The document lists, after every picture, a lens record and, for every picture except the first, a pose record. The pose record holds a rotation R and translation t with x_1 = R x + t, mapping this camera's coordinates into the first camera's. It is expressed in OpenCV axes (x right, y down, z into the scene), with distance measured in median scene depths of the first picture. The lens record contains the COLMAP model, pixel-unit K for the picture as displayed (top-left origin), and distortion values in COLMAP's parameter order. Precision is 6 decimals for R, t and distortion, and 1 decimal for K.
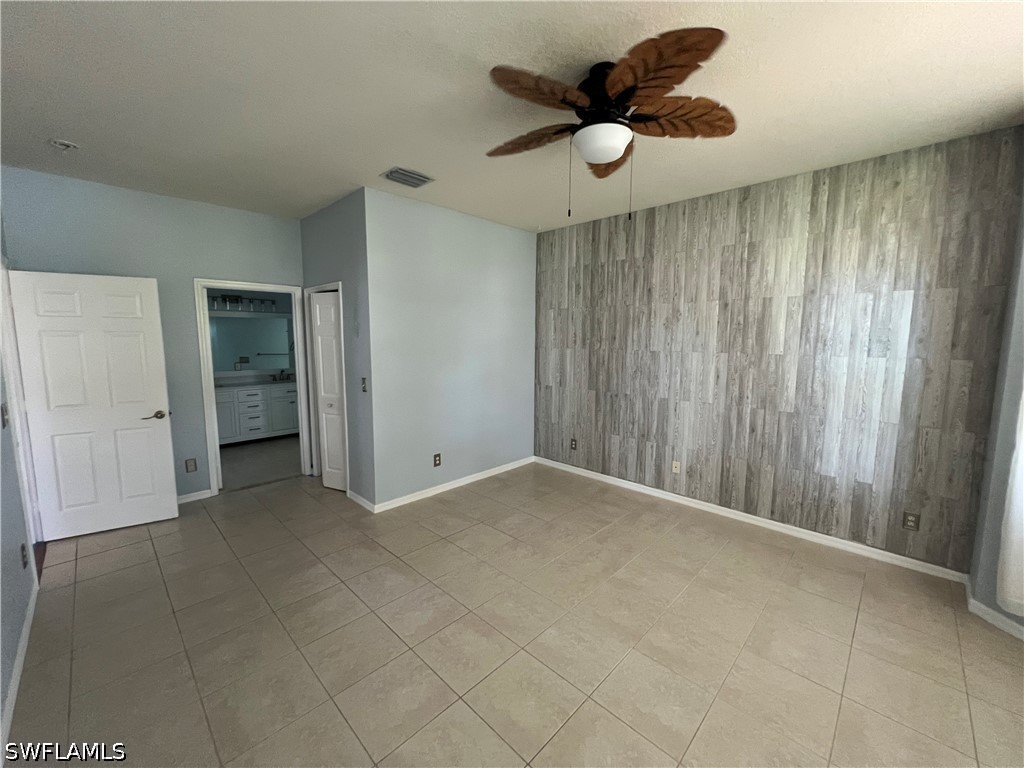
lens RADIAL K [[410.8, 0, 511.1], [0, 410.8, 383.1], [0, 0, 1]] dist [-0.002485, 0.000161]
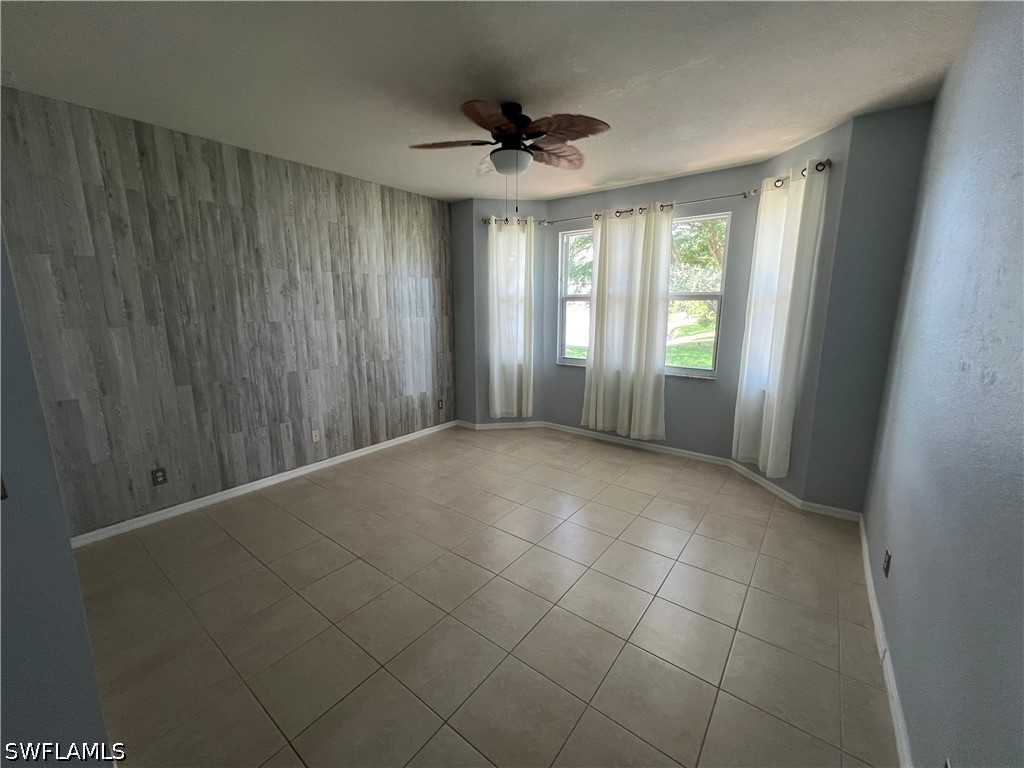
lens RADIAL K [[410.8, 0, 510.7], [0, 410.8, 382.1], [0, 0, 1]] dist [-0.002485, 0.000161]
pose [[-0.115917, -0.188923, 0.975126, -0.638609], [0.114187, 0.972701, 0.202027, -0.076633], [-0.986674, 0.134765, -0.091180, 0.625011]]
